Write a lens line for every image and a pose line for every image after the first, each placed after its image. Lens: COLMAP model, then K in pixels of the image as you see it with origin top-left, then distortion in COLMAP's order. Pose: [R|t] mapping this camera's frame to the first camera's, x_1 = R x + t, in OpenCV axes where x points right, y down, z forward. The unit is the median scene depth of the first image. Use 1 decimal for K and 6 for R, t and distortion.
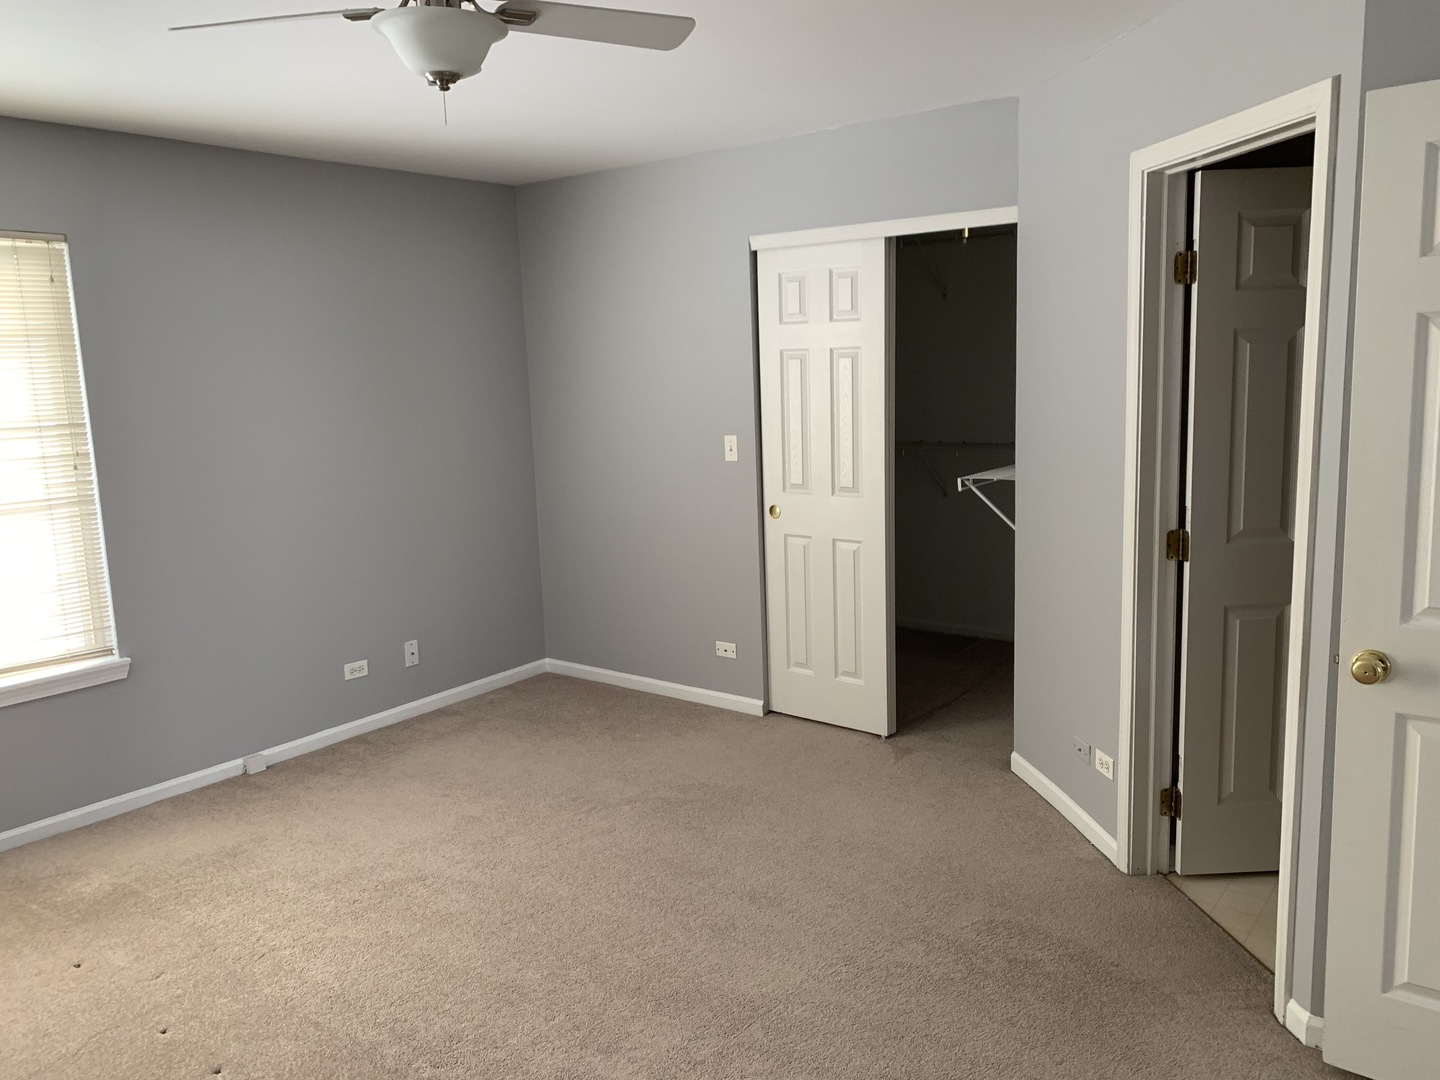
lens RADIAL K [[1098.7, 0, 724.4], [0, 1098.7, 532.7], [0, 0, 1]] dist [0.029651, -0.025411]
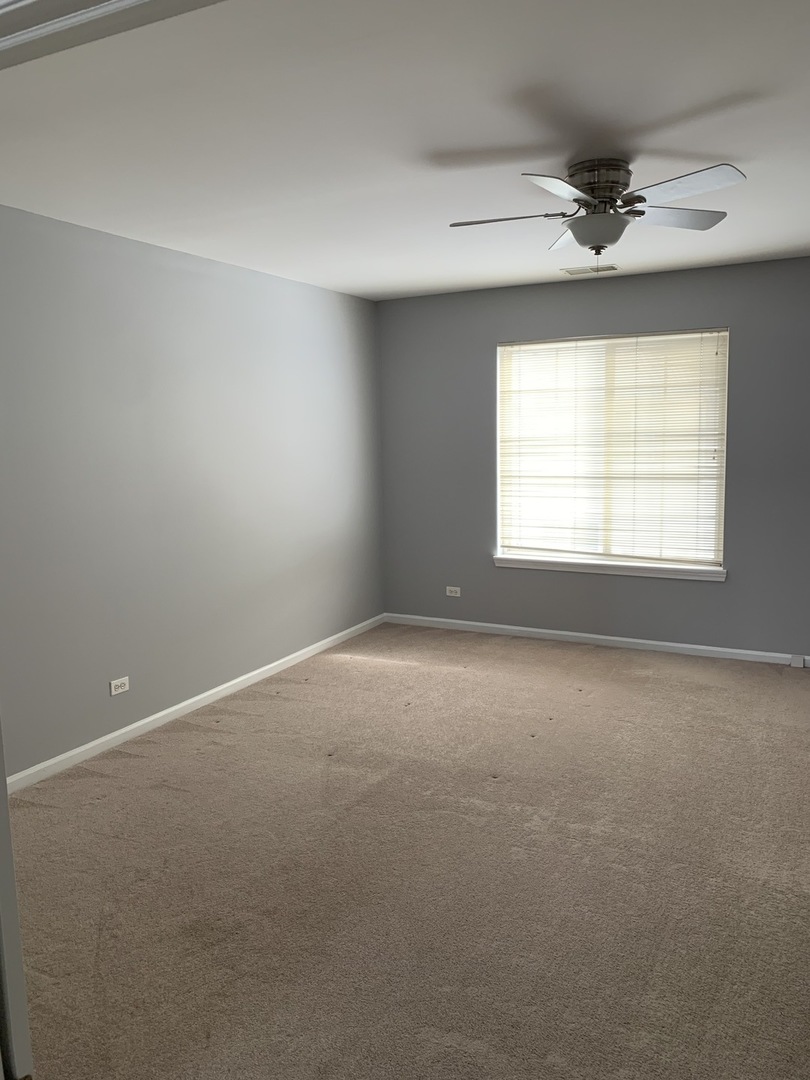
lens RADIAL K [[824.0, 0, 412.0], [0, 824.0, 537.3], [0, 0, 1]] dist [0.029651, -0.025411]
pose [[0.179312, 0.156168, -0.971318, 0.622740], [-0.132012, 0.982211, 0.133549, -0.045228], [0.974895, 0.104279, 0.196738, 0.263559]]
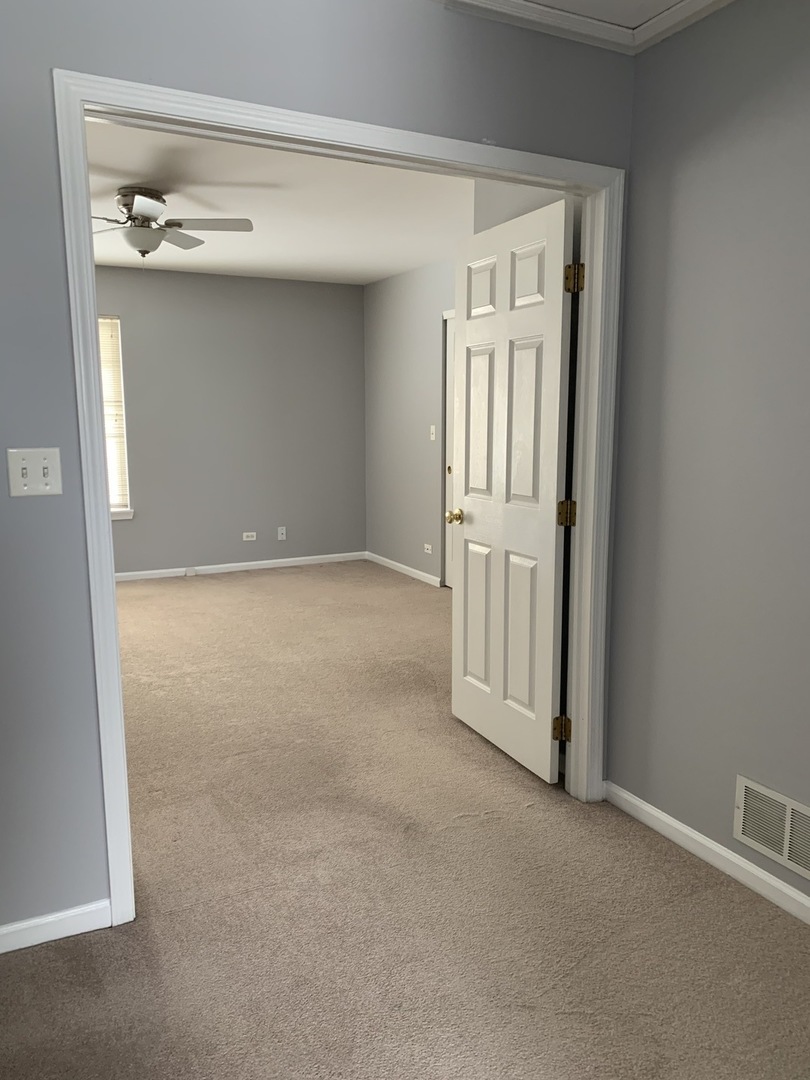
lens RADIAL K [[824.0, 0, 405.7], [0, 824.0, 545.1], [0, 0, 1]] dist [0.029651, -0.025411]
pose [[0.902244, 0.104139, -0.418461, 0.643807], [-0.098314, 0.994521, 0.035524, 0.072246], [0.419868, 0.009089, 0.907540, -0.260755]]
